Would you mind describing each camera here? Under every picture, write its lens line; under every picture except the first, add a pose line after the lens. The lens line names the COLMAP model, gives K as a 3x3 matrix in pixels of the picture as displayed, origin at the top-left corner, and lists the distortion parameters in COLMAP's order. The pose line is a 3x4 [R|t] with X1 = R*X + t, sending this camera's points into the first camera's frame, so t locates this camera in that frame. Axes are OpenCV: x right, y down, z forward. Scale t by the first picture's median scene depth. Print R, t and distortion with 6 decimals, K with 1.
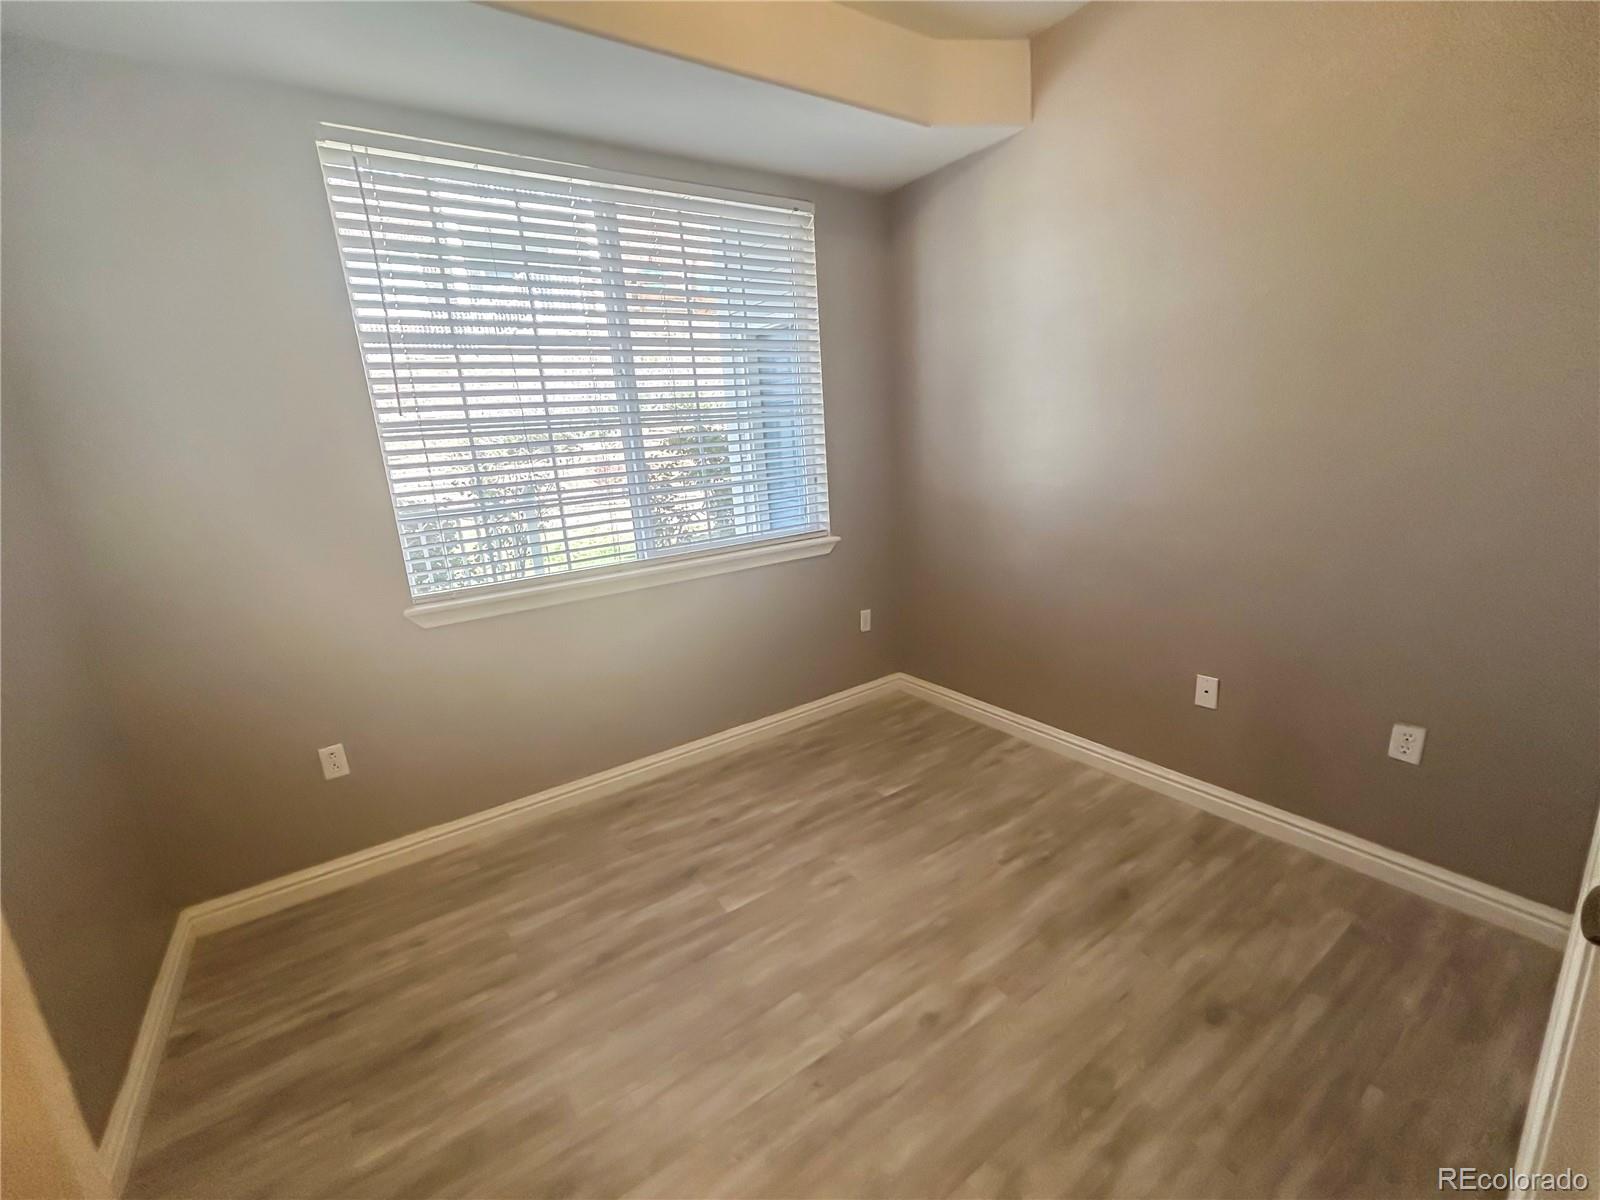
lens RADIAL K [[680.4, 0, 800.0], [0, 680.4, 600.0], [0, 0, 1]] dist [0.027014, 0.000126]
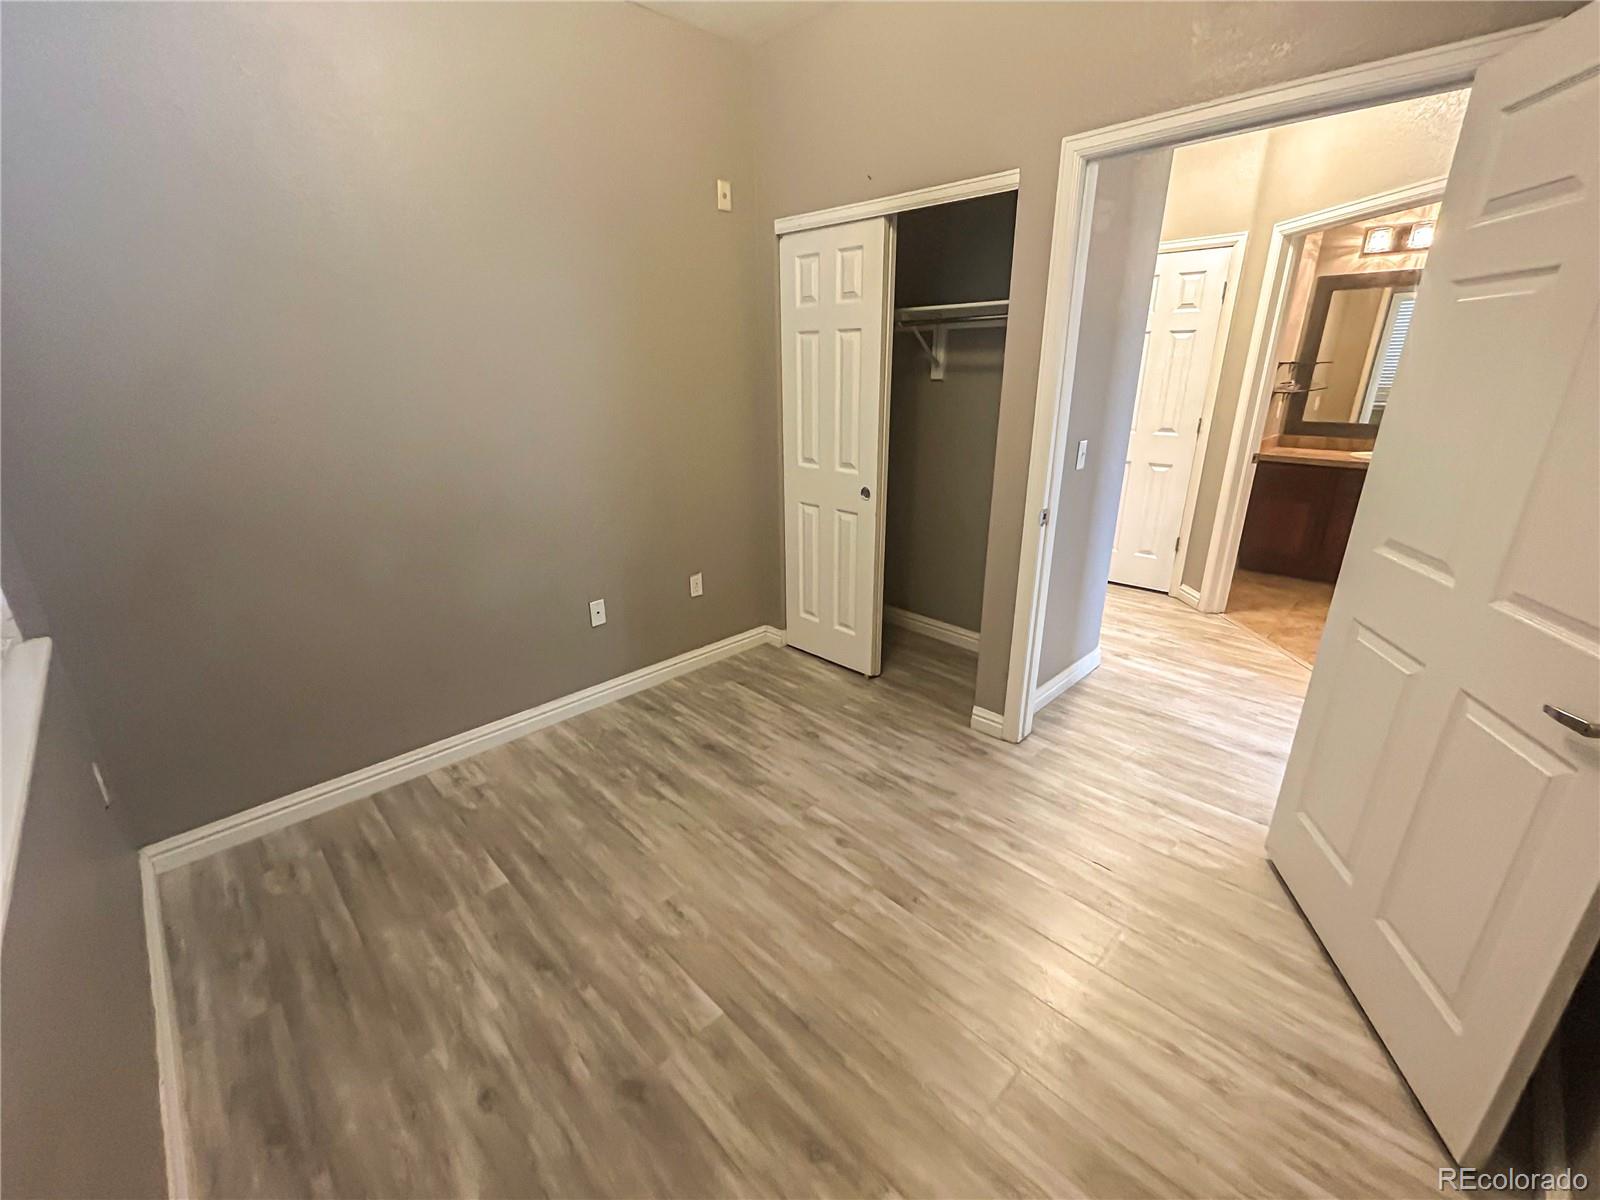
lens RADIAL K [[669.0, 0, 800.0], [0, 669.0, 600.0], [0, 0, 1]] dist [-0.003459, -0.000229]
pose [[-0.178781, -0.265906, 0.947276, -0.693570], [0.253741, 0.917758, 0.305509, -0.185916], [-0.950607, 0.294982, -0.096607, 0.814341]]
